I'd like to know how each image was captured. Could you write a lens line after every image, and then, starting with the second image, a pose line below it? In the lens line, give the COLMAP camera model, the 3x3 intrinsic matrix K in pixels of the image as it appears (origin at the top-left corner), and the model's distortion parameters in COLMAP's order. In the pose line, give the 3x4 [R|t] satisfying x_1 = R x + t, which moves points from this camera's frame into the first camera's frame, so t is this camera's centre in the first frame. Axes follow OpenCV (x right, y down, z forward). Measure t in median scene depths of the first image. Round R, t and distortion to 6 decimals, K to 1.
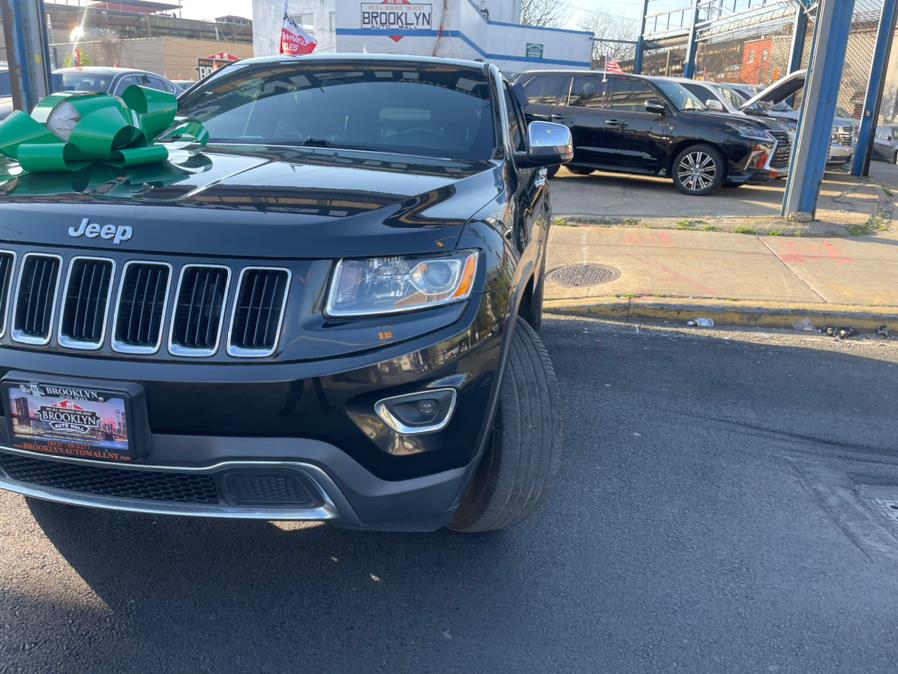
lens RADIAL K [[678.7, 0, 443.7], [0, 678.7, 333.4], [0, 0, 1]] dist [0.081338, -0.113254]
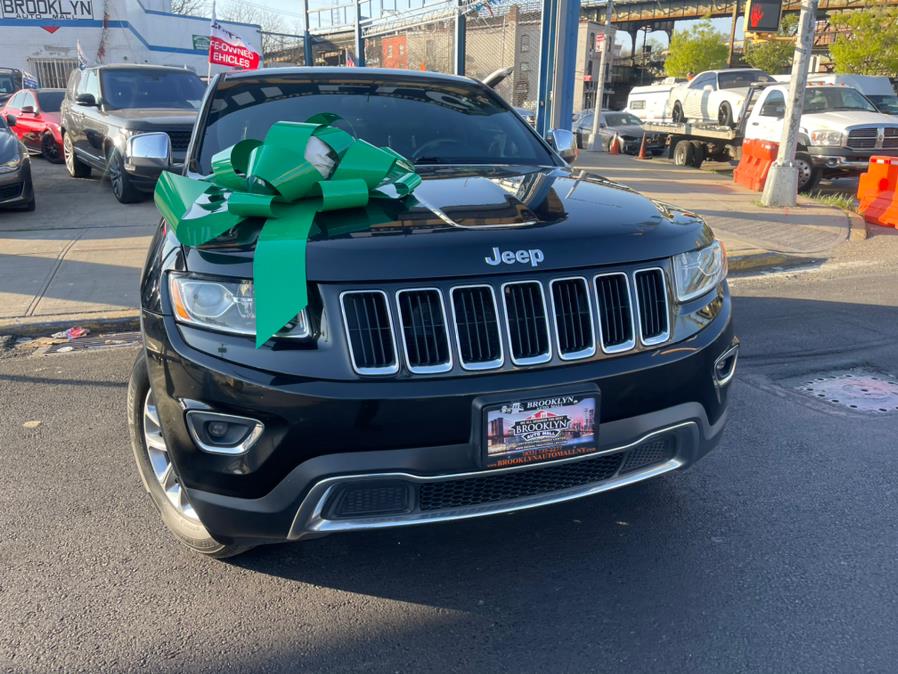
lens RADIAL K [[678.7, 0, 445.2], [0, 678.7, 341.4], [0, 0, 1]] dist [0.081338, -0.113254]
pose [[0.884616, -0.175430, 0.432063, -0.449659], [0.166588, 0.984285, 0.058572, -0.040780], [-0.435548, 0.020163, 0.899940, 0.030017]]
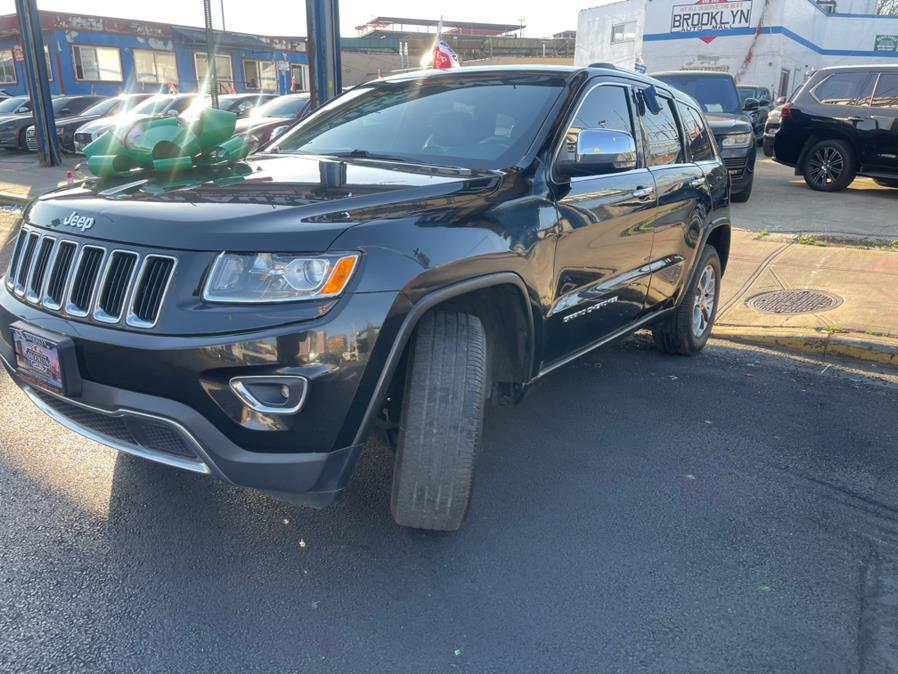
lens RADIAL K [[678.7, 0, 445.3], [0, 678.7, 348.4], [0, 0, 1]] dist [0.081338, -0.113254]
pose [[0.901717, 0.109403, -0.418255, 0.290249], [-0.107008, 0.993828, 0.029257, -0.008821], [0.418875, 0.018375, 0.907858, 0.044669]]
